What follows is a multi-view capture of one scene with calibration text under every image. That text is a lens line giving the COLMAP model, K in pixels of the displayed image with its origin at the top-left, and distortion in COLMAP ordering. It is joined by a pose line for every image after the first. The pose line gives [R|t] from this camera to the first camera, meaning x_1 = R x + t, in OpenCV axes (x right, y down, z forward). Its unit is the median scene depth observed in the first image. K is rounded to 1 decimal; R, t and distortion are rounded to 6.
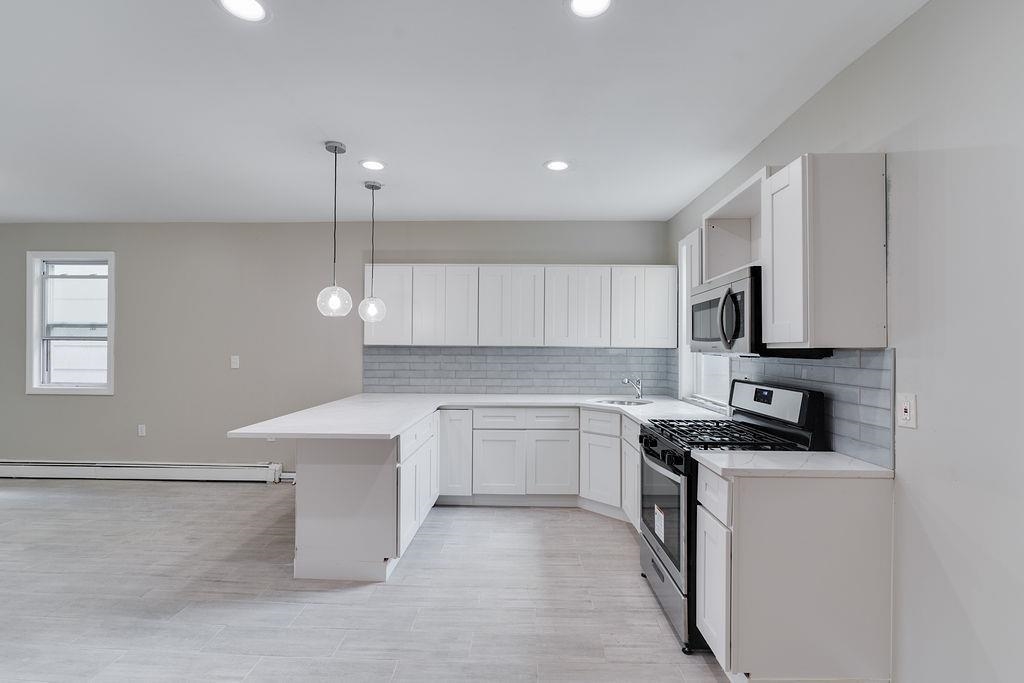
lens RADIAL K [[454.4, 0, 509.4], [0, 454.4, 347.7], [0, 0, 1]] dist [-0.000943, -0.000440]
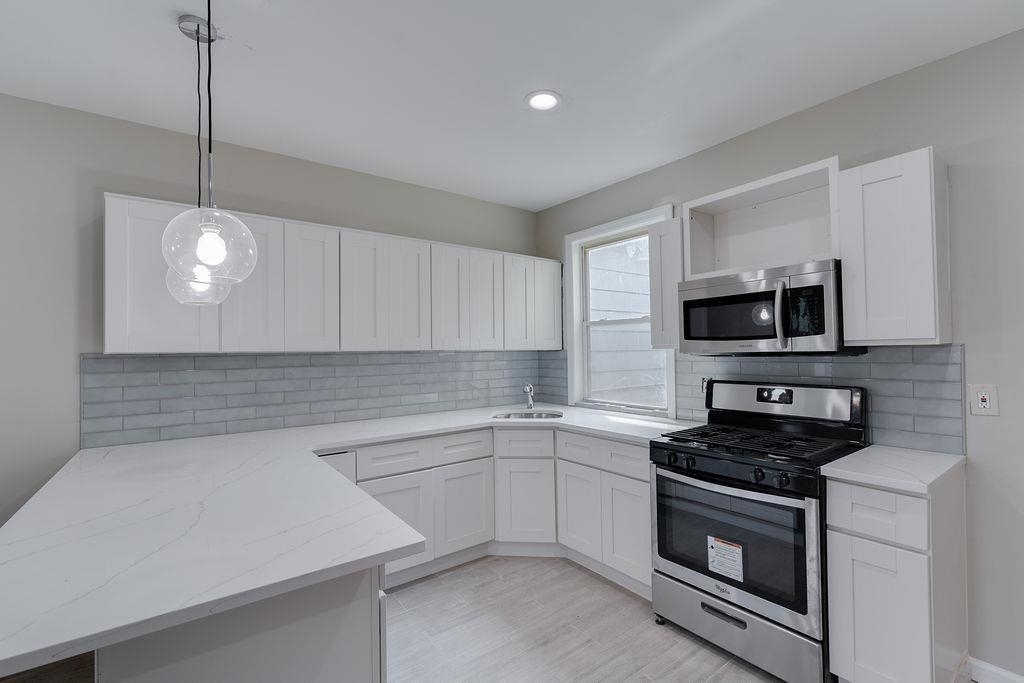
lens RADIAL K [[454.4, 0, 511.7], [0, 454.4, 345.9], [0, 0, 1]] dist [-0.000943, -0.000440]
pose [[0.785510, -0.010526, 0.618760, -0.300218], [0.019252, 0.999787, -0.007432, -0.002803], [-0.618550, 0.017750, 0.785545, 0.357207]]
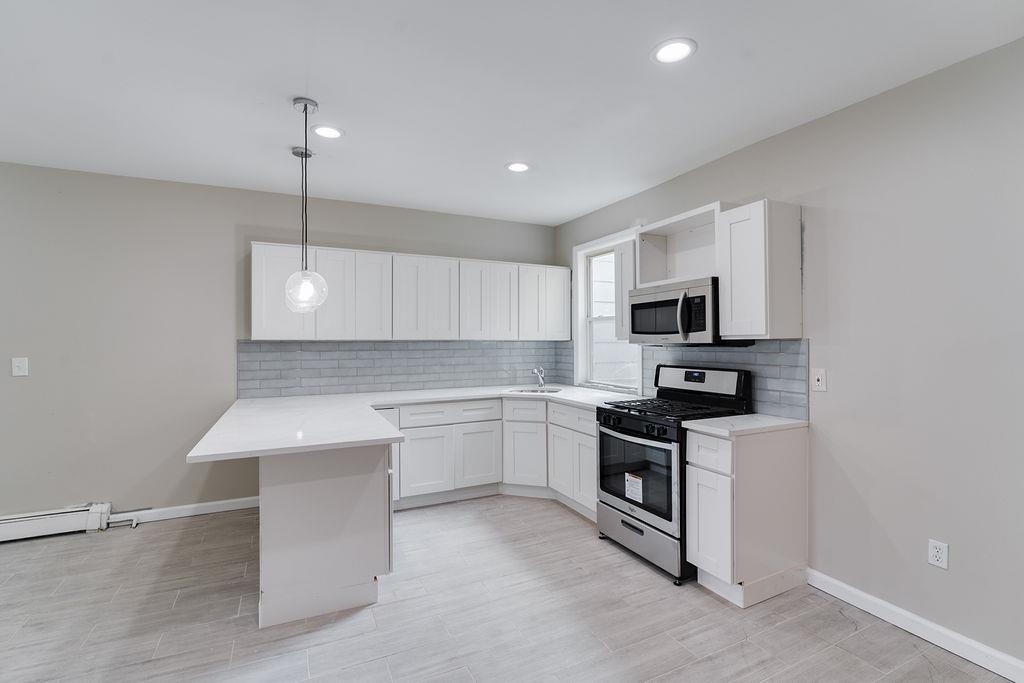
lens RADIAL K [[464.6, 0, 509.0], [0, 464.6, 342.7], [0, 0, 1]] dist [-0.000399, 0.000067]
pose [[0.889974, -0.010991, 0.455879, -0.313043], [0.009868, 0.999940, 0.004843, -0.000981], [-0.455904, 0.000188, 0.890029, 0.042035]]
